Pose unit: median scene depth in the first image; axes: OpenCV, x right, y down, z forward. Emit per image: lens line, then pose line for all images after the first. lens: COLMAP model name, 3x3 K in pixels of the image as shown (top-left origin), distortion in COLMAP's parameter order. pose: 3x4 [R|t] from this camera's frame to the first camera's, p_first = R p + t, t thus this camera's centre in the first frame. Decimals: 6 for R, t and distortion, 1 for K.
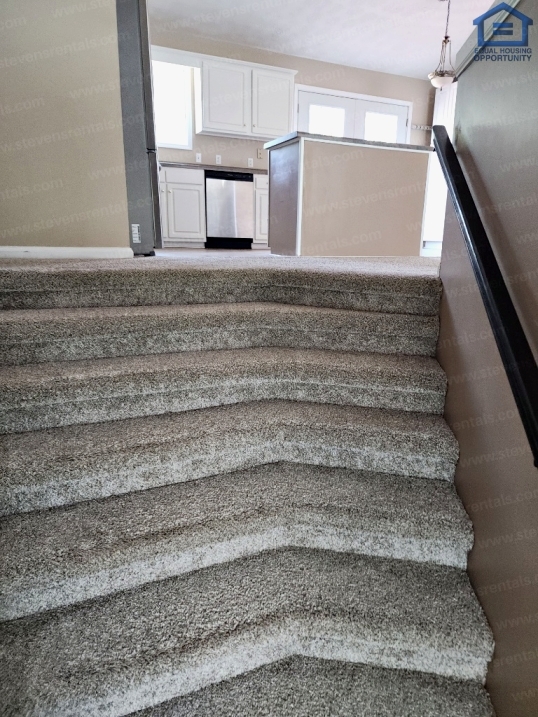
lens RADIAL K [[486.1, 0, 274.7], [0, 486.1, 351.6], [0, 0, 1]] dist [0.083856, -0.073105]
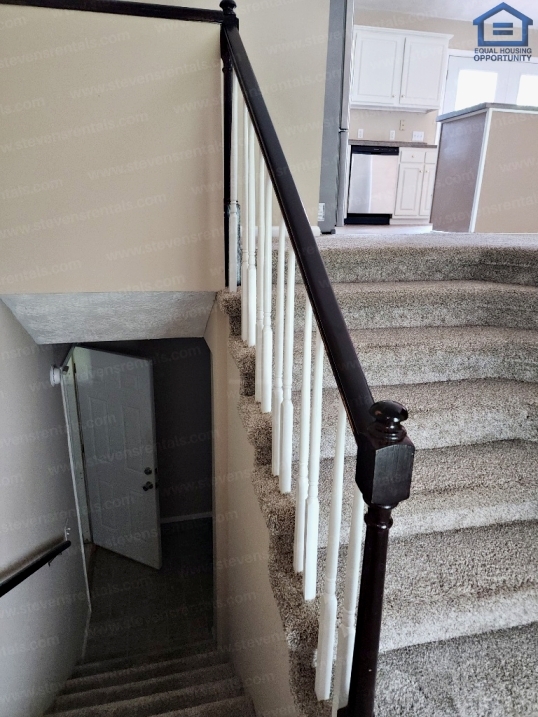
lens RADIAL K [[486.1, 0, 262.2], [0, 486.1, 353.2], [0, 0, 1]] dist [0.083856, -0.073105]
pose [[0.980246, 0.052346, -0.190727, -0.289699], [-0.042352, 0.997526, 0.056107, 0.009848], [0.193192, -0.046921, 0.980038, -0.097686]]
